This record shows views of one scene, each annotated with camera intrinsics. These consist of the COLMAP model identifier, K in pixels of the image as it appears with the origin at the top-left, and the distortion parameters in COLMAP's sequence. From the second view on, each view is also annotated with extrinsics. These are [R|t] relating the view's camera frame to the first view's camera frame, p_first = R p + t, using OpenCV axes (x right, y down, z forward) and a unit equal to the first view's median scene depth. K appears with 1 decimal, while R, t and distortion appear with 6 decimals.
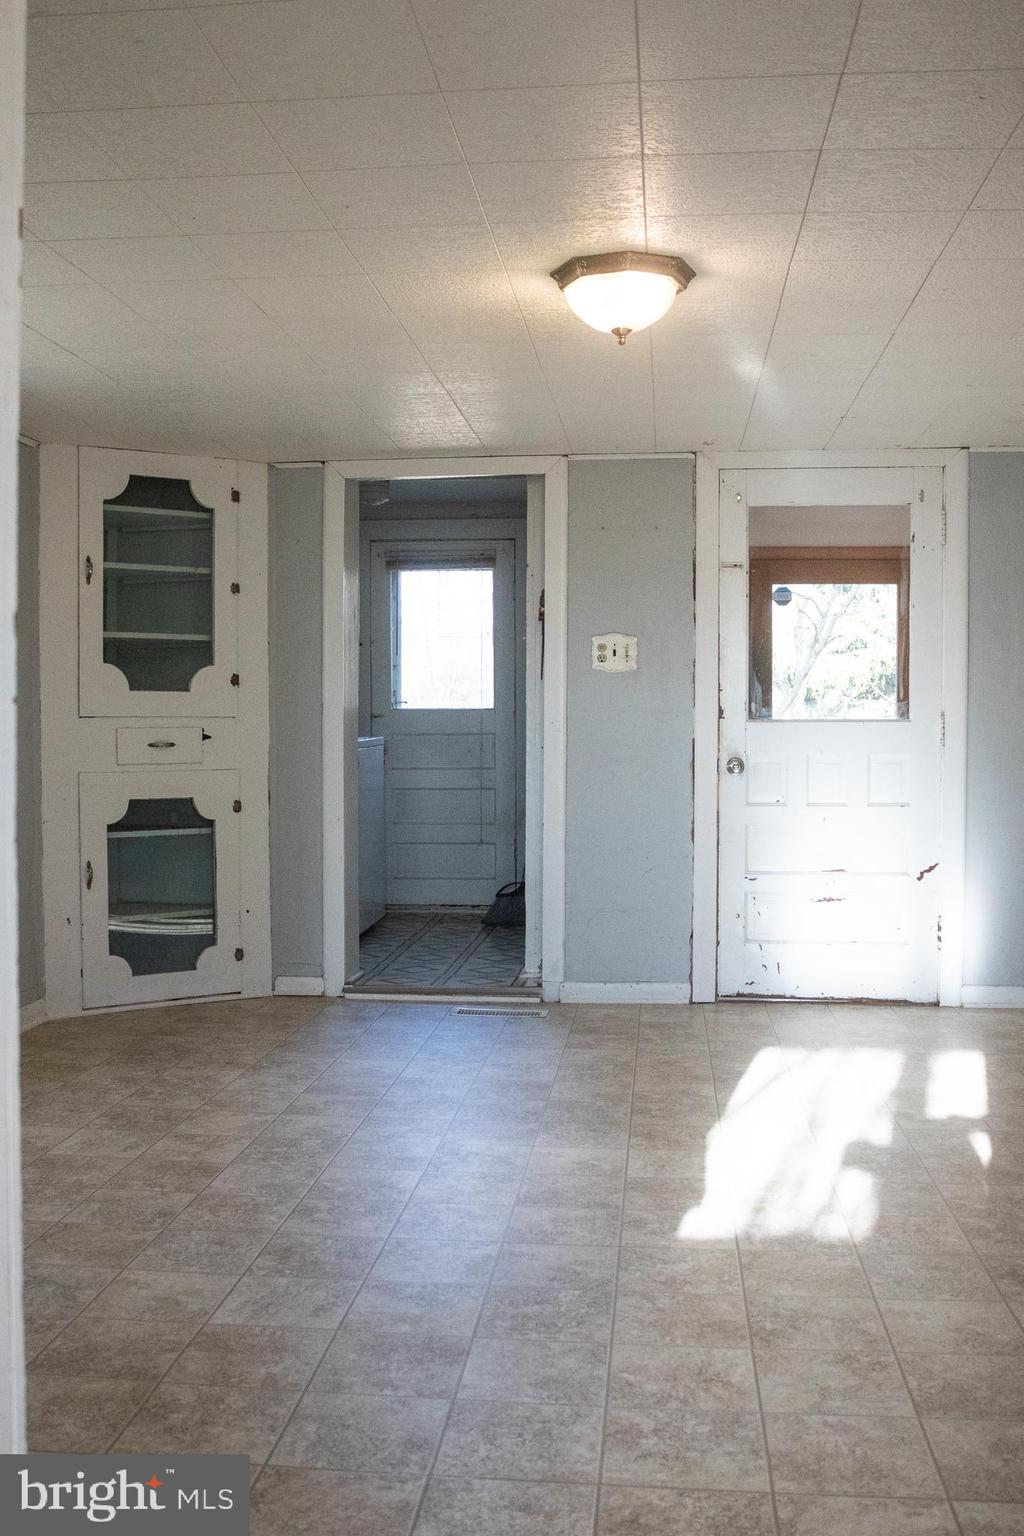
lens RADIAL K [[1446.8, 0, 532.4], [0, 1446.8, 768.2], [0, 0, 1]] dist [-0.128212, 0.146454]
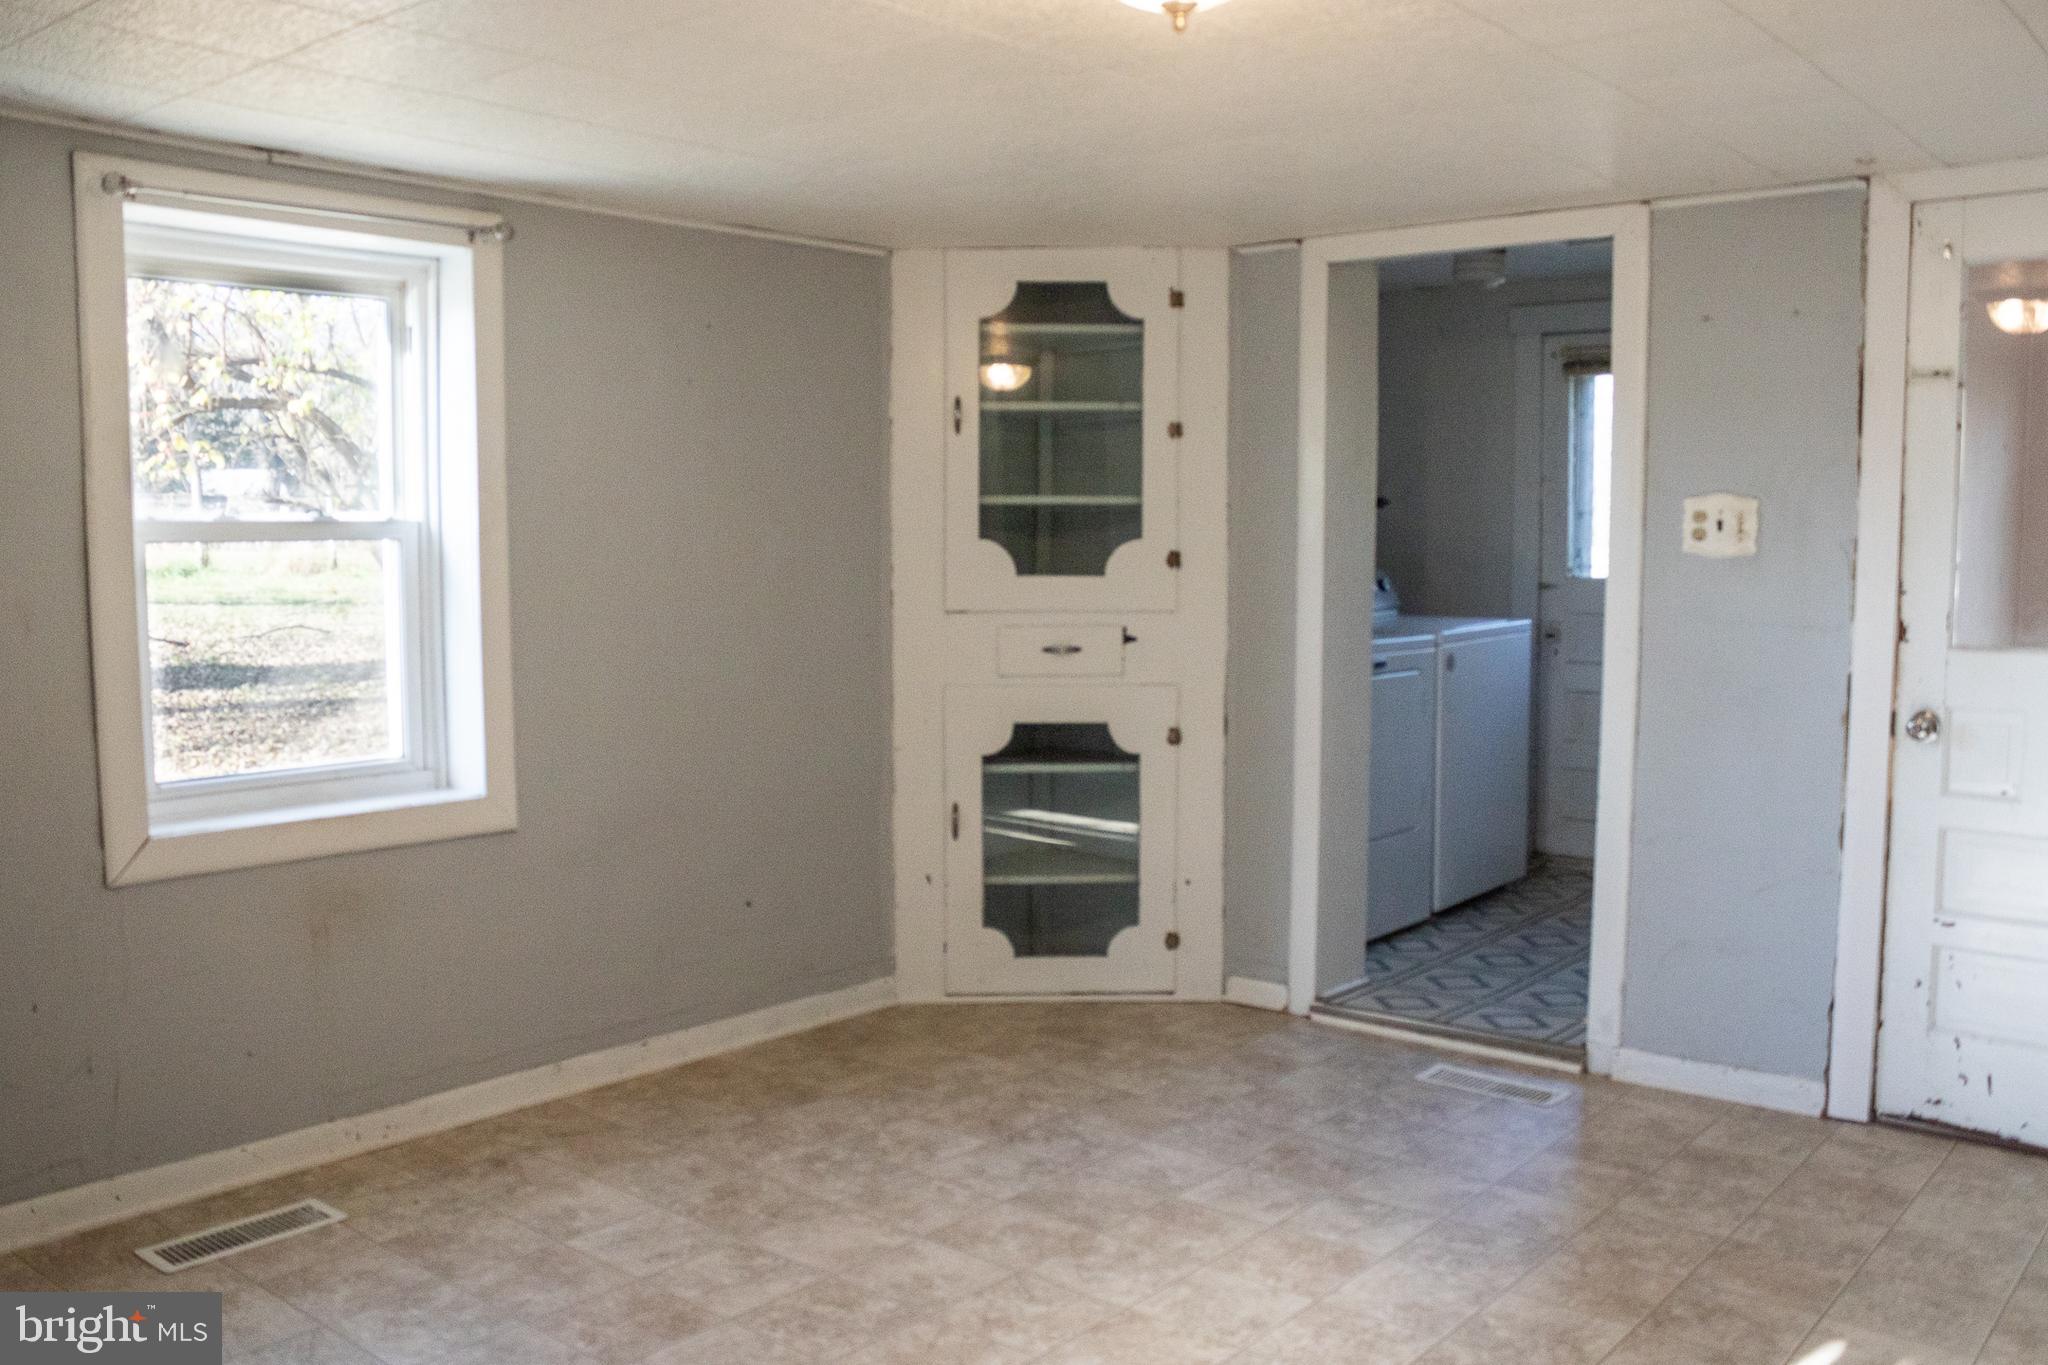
lens RADIAL K [[1744.6, 0, 1024.0], [0, 1744.6, 682.5], [0, 0, 1]] dist [-0.161042, 0.159702]
pose [[0.830379, 0.051107, -0.554850, 0.214486], [-0.020199, 0.997891, 0.061685, -0.052698], [0.556832, -0.040015, 0.829660, 0.246024]]
